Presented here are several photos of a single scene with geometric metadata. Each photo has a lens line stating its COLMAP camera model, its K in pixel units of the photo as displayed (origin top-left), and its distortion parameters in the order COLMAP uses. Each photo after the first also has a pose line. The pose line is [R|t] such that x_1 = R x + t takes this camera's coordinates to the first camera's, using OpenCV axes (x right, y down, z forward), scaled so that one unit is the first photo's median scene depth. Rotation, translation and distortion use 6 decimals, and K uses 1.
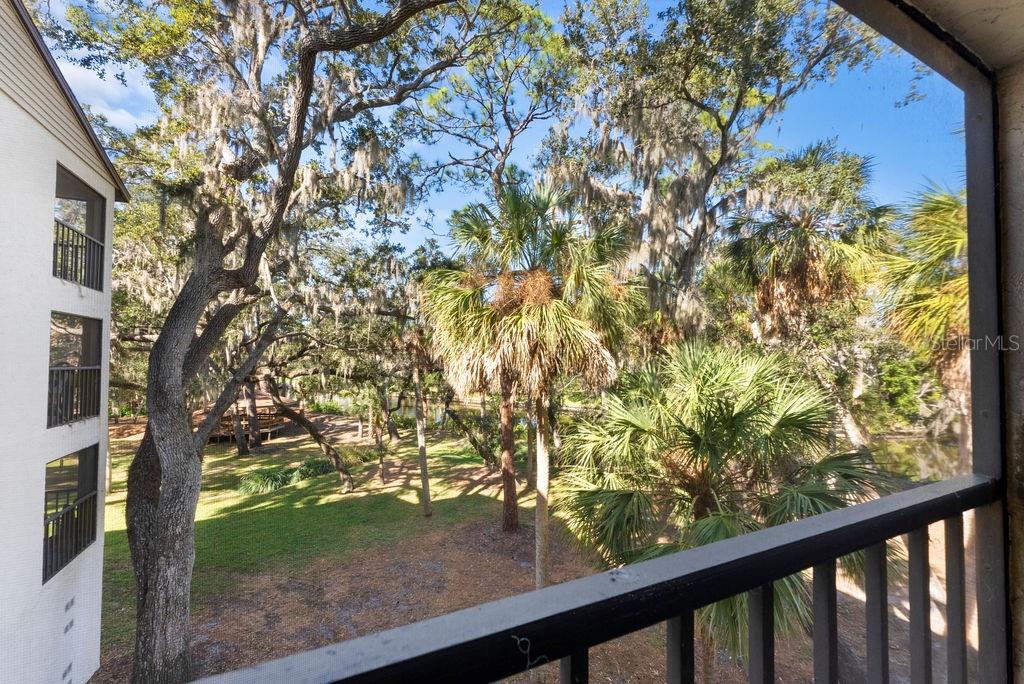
lens RADIAL K [[414.4, 0, 513.8], [0, 414.4, 346.5], [0, 0, 1]] dist [0.004097, -0.001356]
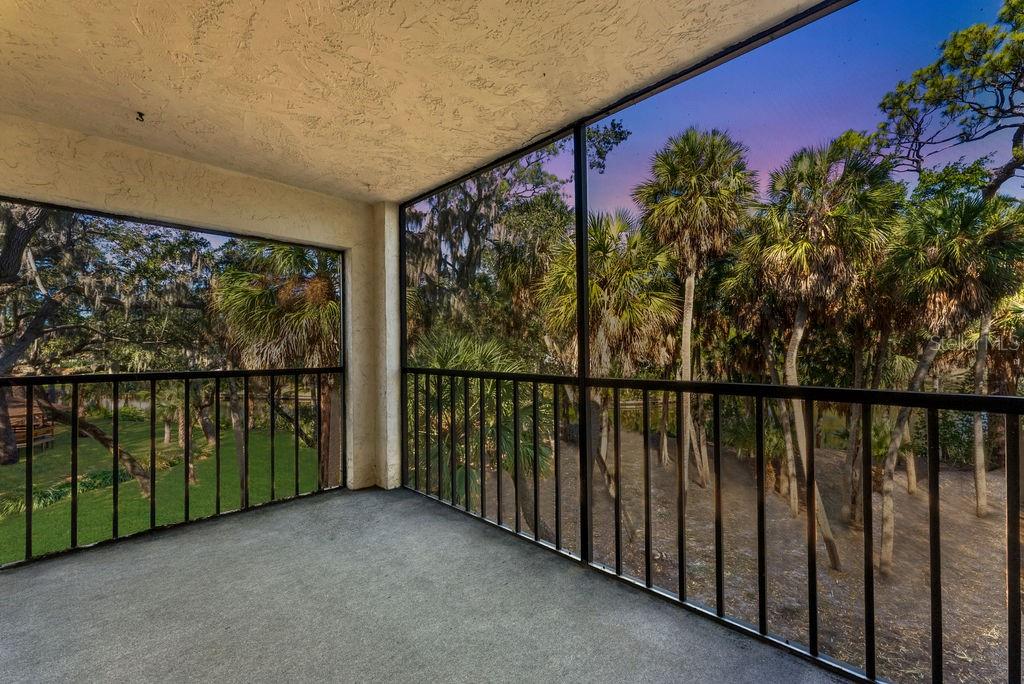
lens RADIAL K [[414.4, 0, 513.3], [0, 414.4, 343.8], [0, 0, 1]] dist [0.004097, -0.001356]
pose [[0.944510, -0.013656, 0.328199, 0.104957], [0.009880, 0.999864, 0.013170, 0.005549], [-0.328335, -0.009196, 0.944517, -0.209758]]
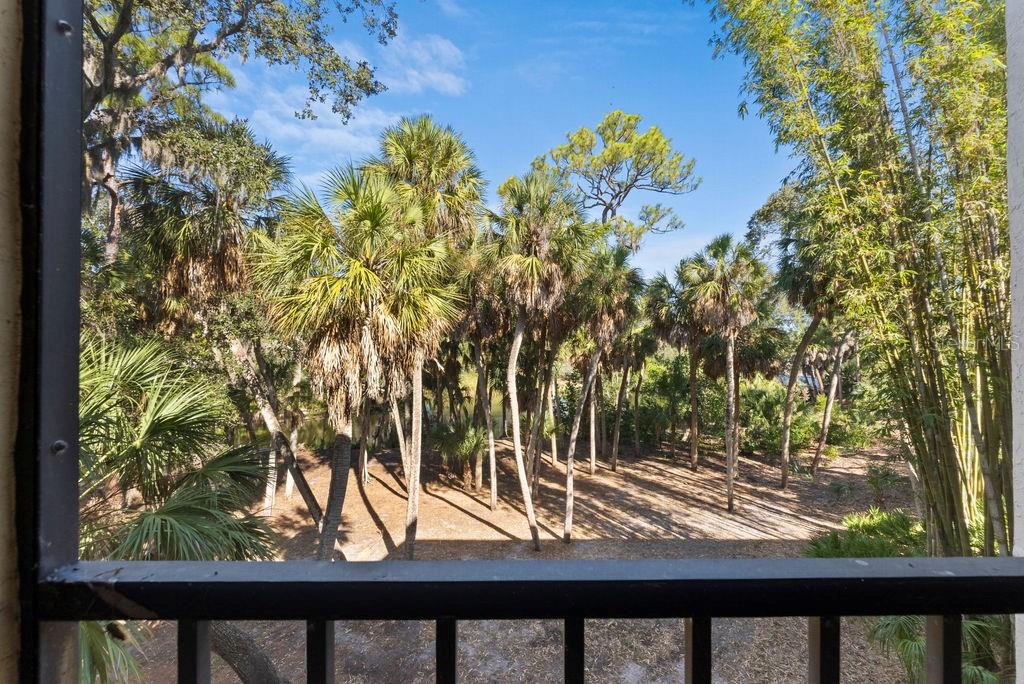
lens RADIAL K [[414.4, 0, 505.4], [0, 414.4, 344.3], [0, 0, 1]] dist [0.004097, -0.001356]
pose [[0.459066, 0.002134, 0.888400, 0.110830], [-0.014314, 0.999885, 0.004994, 0.001832], [-0.888287, -0.015009, 0.459044, 0.009355]]
